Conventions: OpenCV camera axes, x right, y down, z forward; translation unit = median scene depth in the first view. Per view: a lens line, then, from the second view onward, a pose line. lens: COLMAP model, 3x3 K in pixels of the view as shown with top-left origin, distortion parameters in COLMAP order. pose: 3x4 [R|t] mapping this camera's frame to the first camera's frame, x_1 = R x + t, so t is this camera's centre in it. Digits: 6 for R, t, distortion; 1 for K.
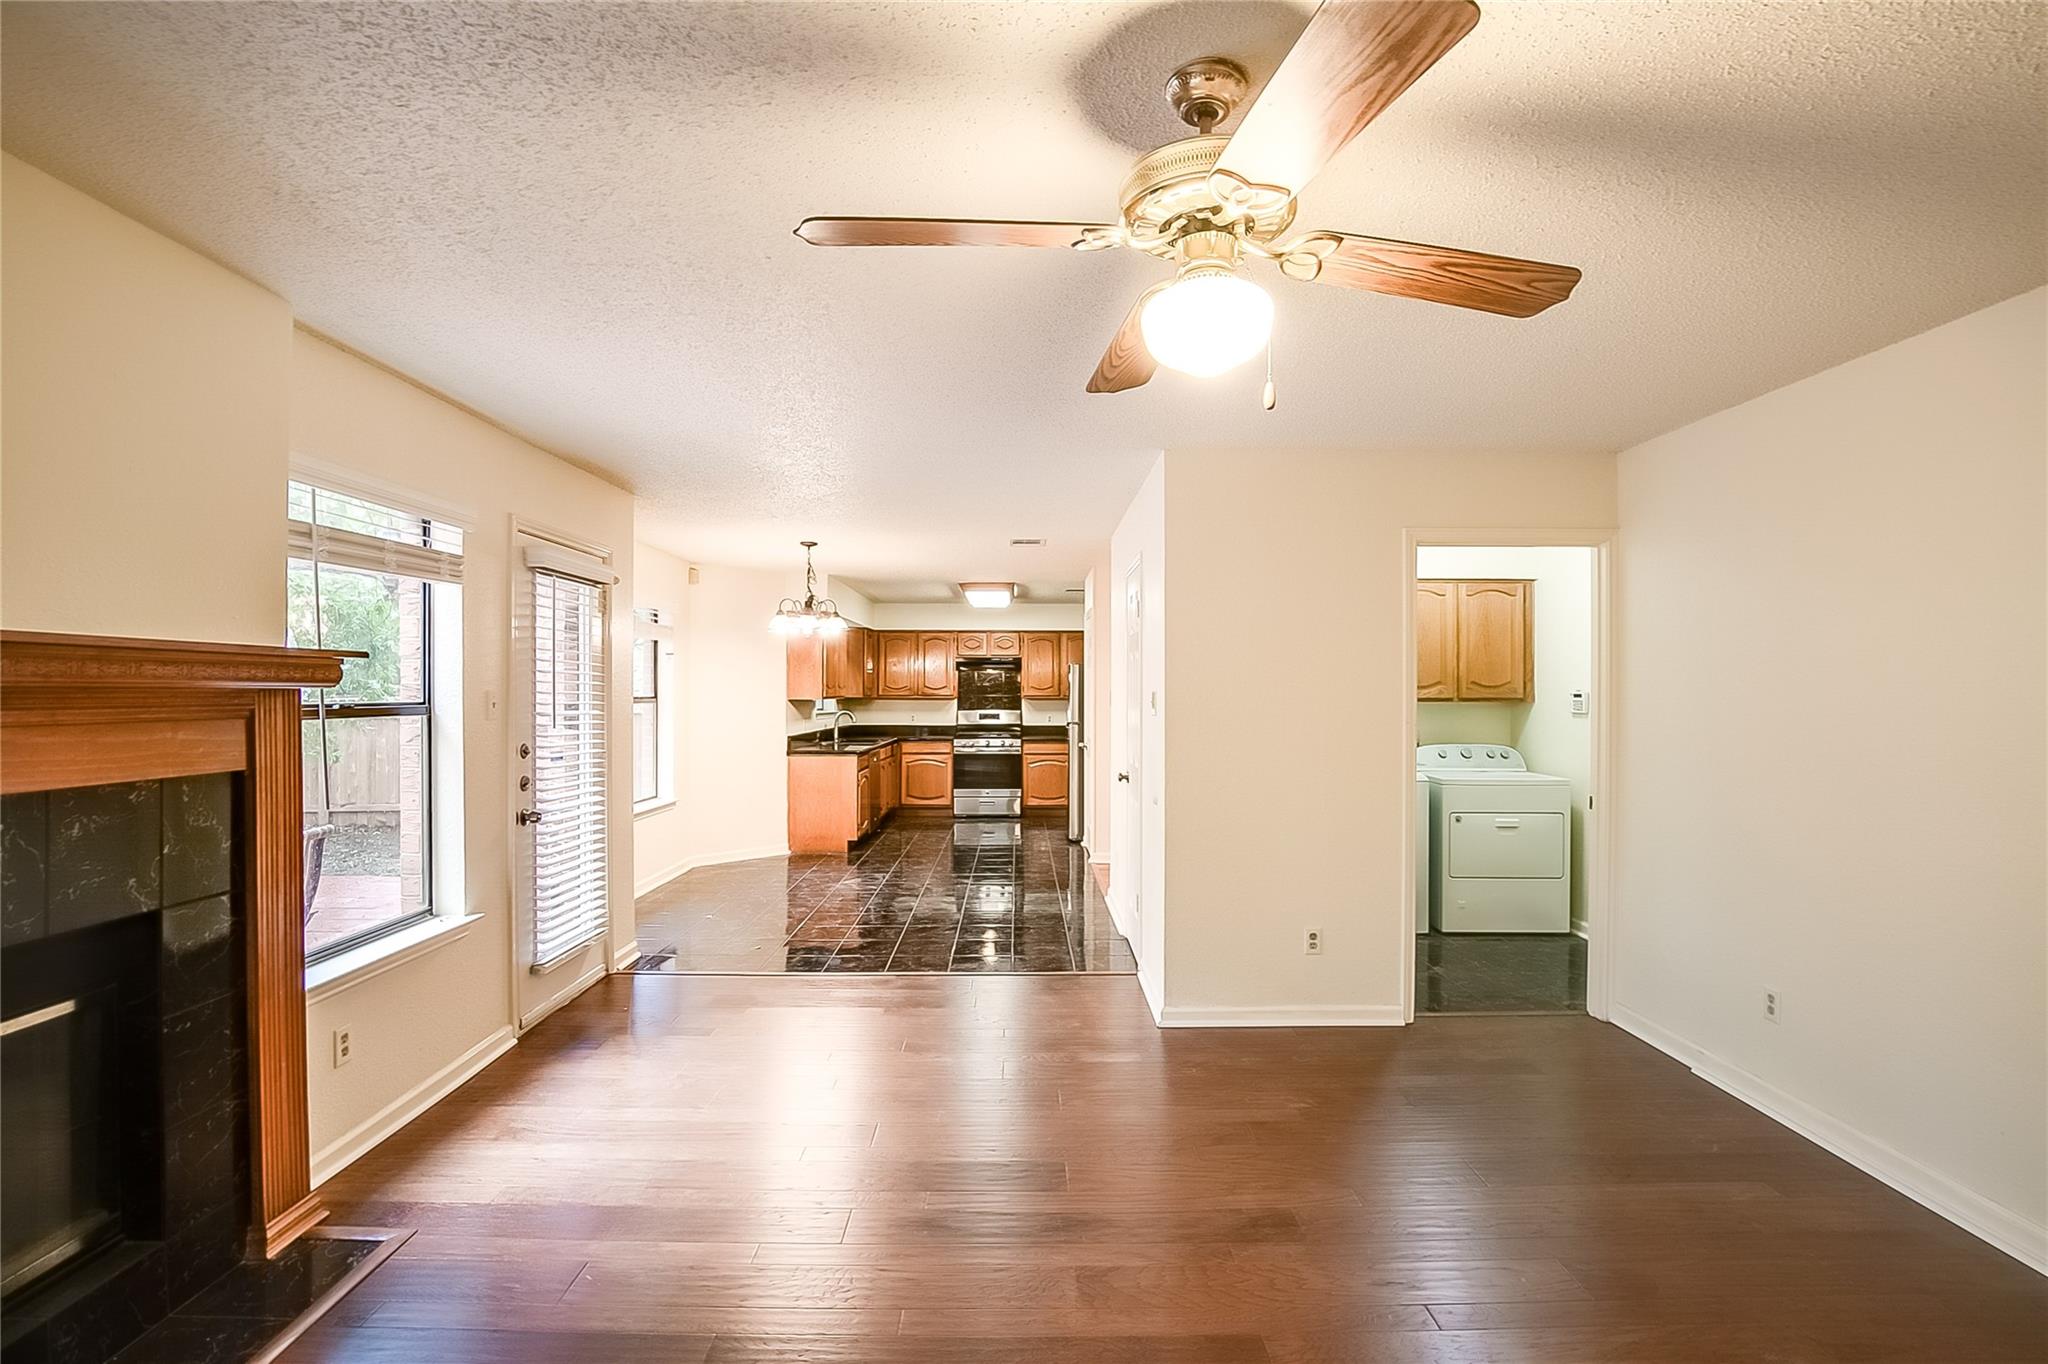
lens RADIAL K [[948.7, 0, 1018.7], [0, 948.7, 688.4], [0, 0, 1]] dist [-0.023291, 0.000628]
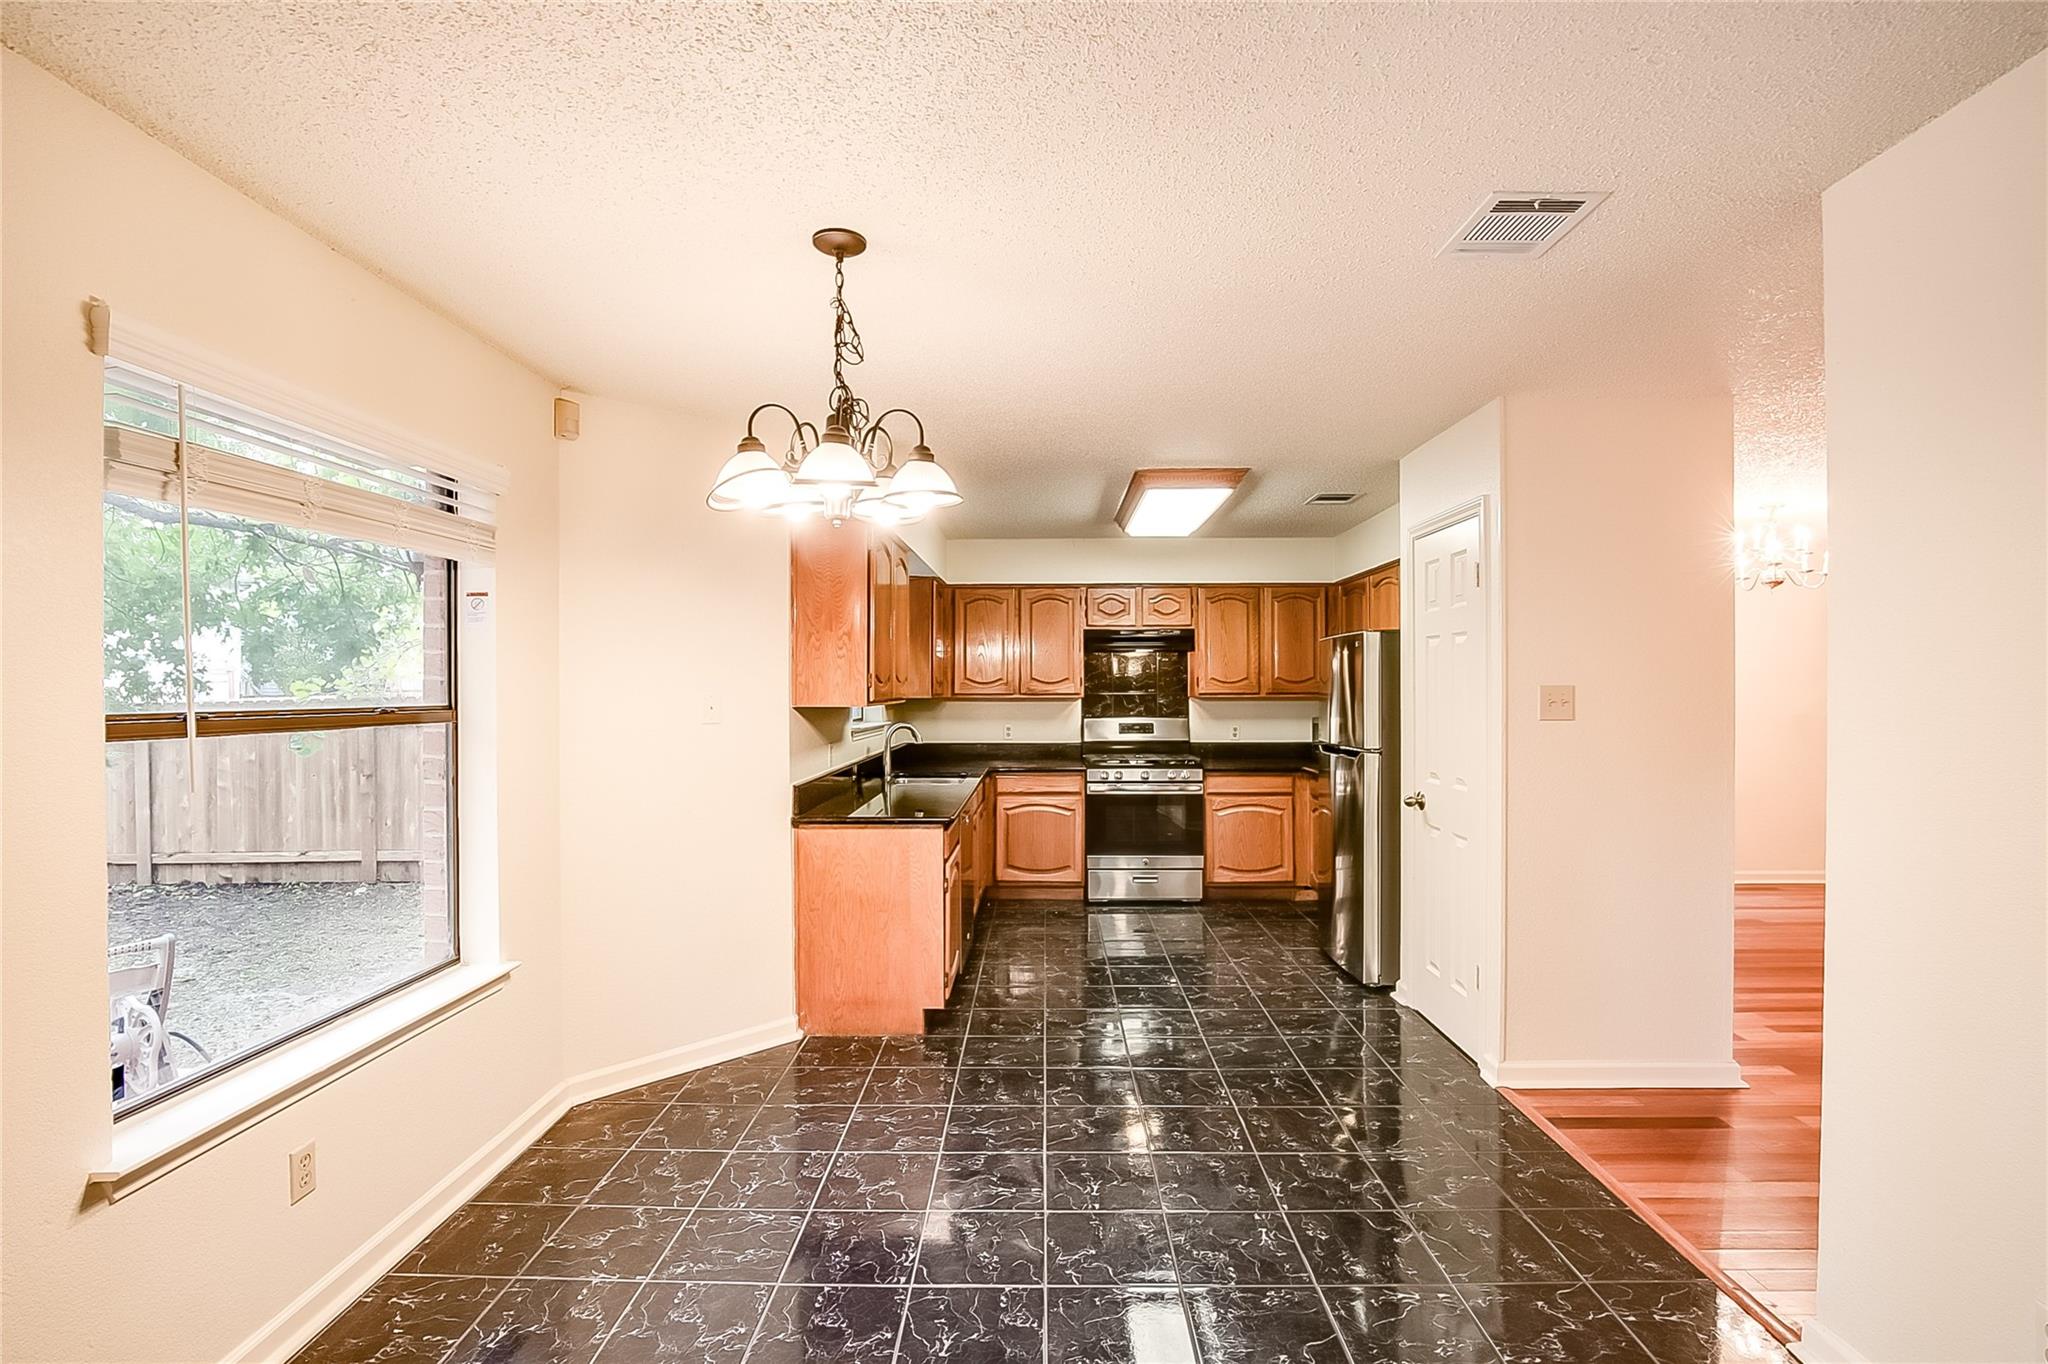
lens RADIAL K [[948.7, 0, 1018.7], [0, 948.7, 688.4], [0, 0, 1]] dist [-0.023291, 0.000628]
pose [[0.999609, -0.004412, -0.027617, -0.093014], [0.004561, 0.999975, 0.005338, 0.000741], [0.027593, -0.005462, 0.999604, 0.415977]]
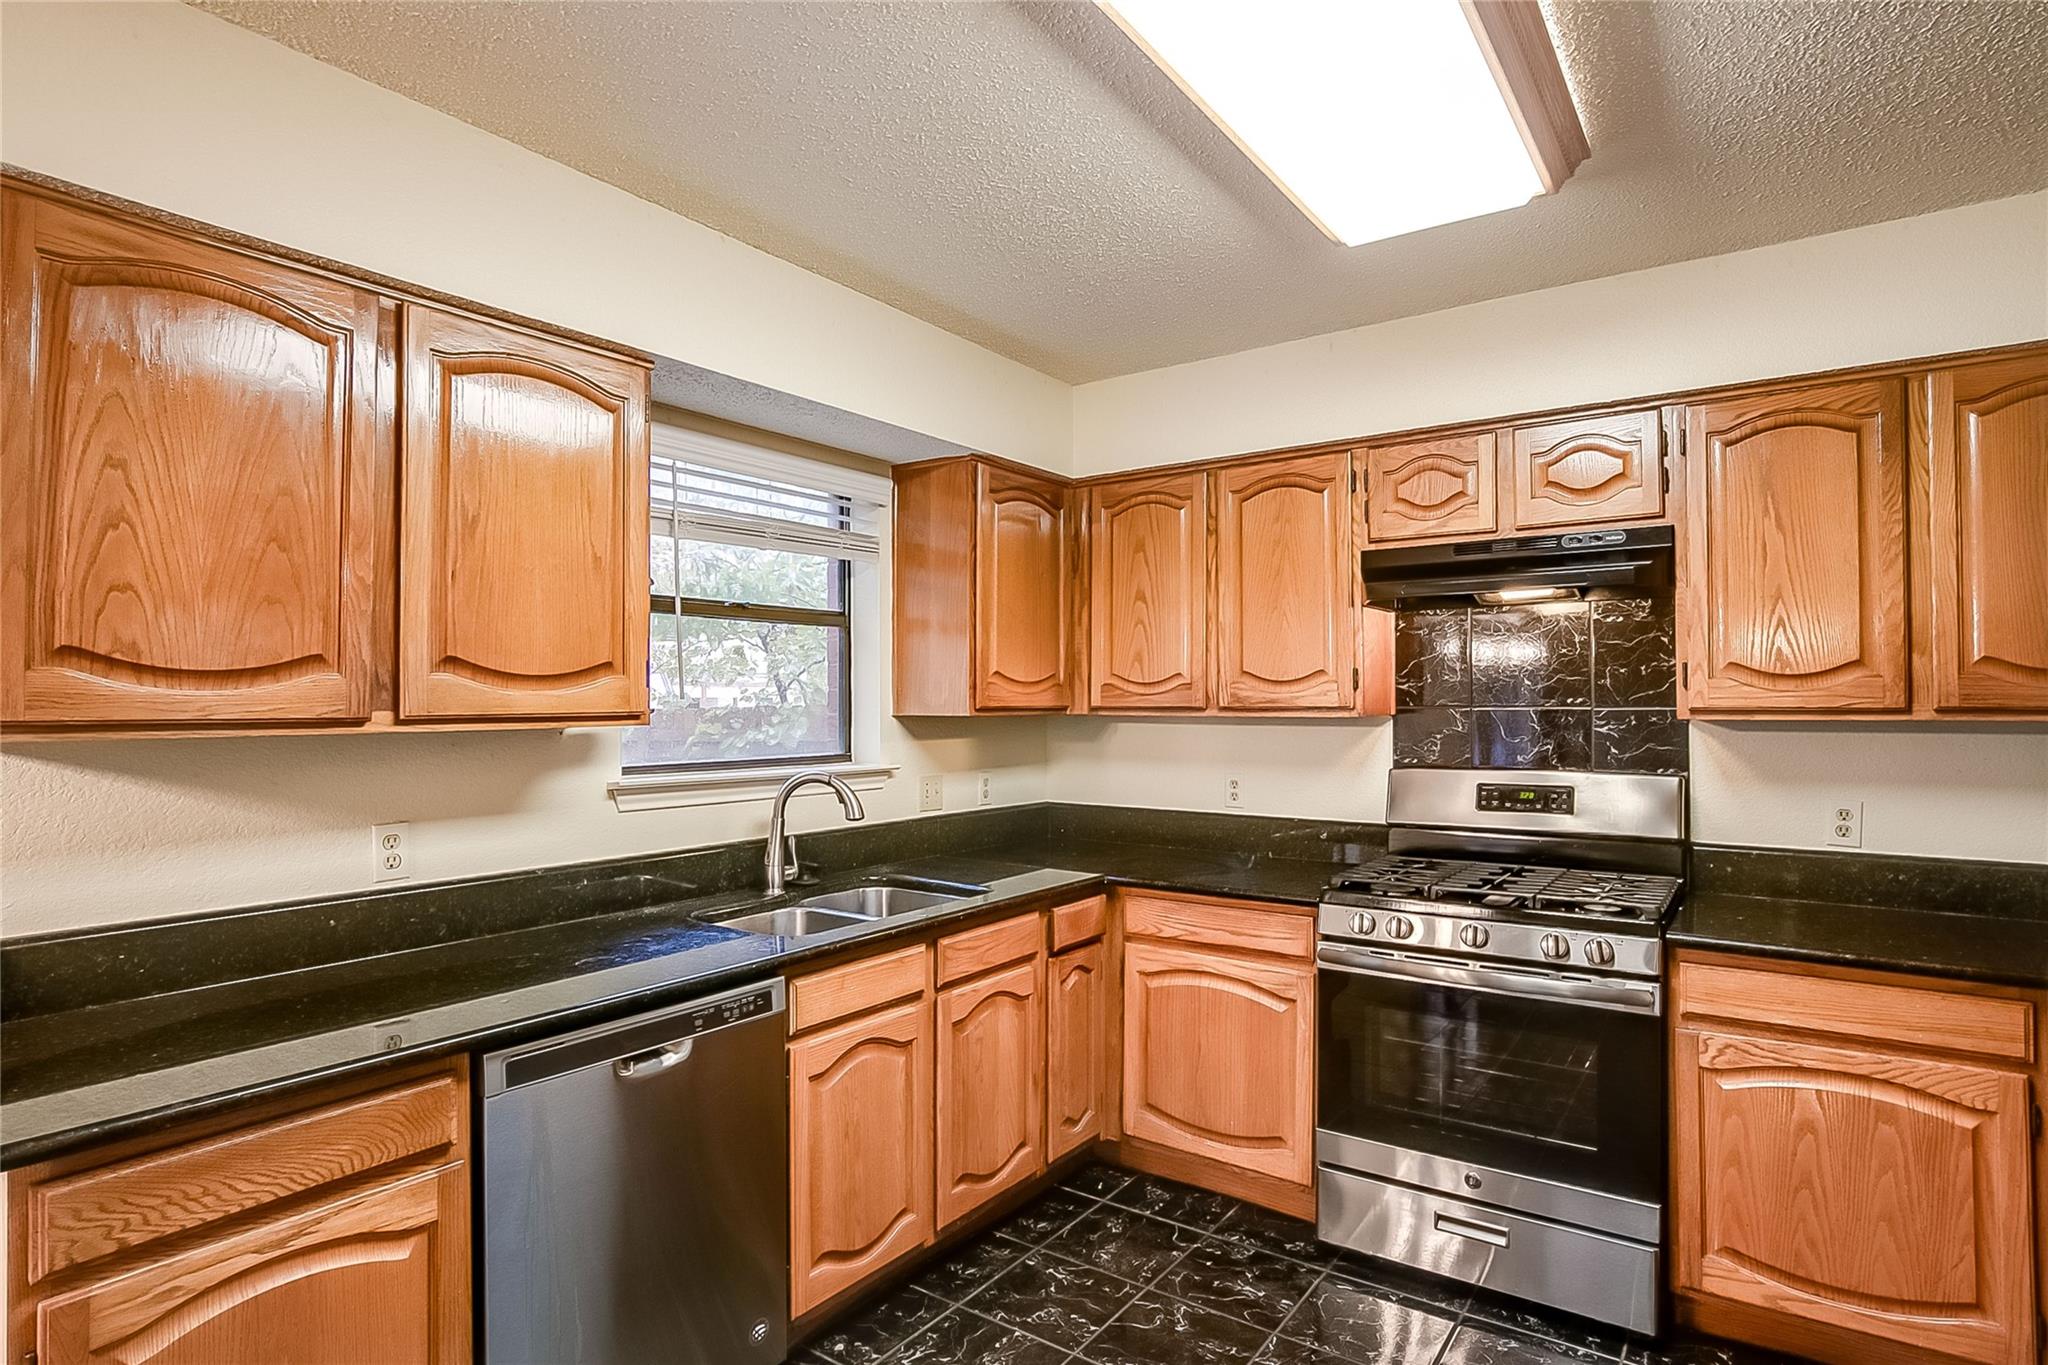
lens RADIAL K [[1071.5, 0, 1027.4], [0, 1071.5, 687.6], [0, 0, 1]] dist [-0.018299, 0.001928]
pose [[0.809398, -0.010481, -0.587167, 0.025725], [0.005418, 0.999931, -0.010380, 0.004611], [0.587236, 0.005221, 0.809399, 0.748439]]
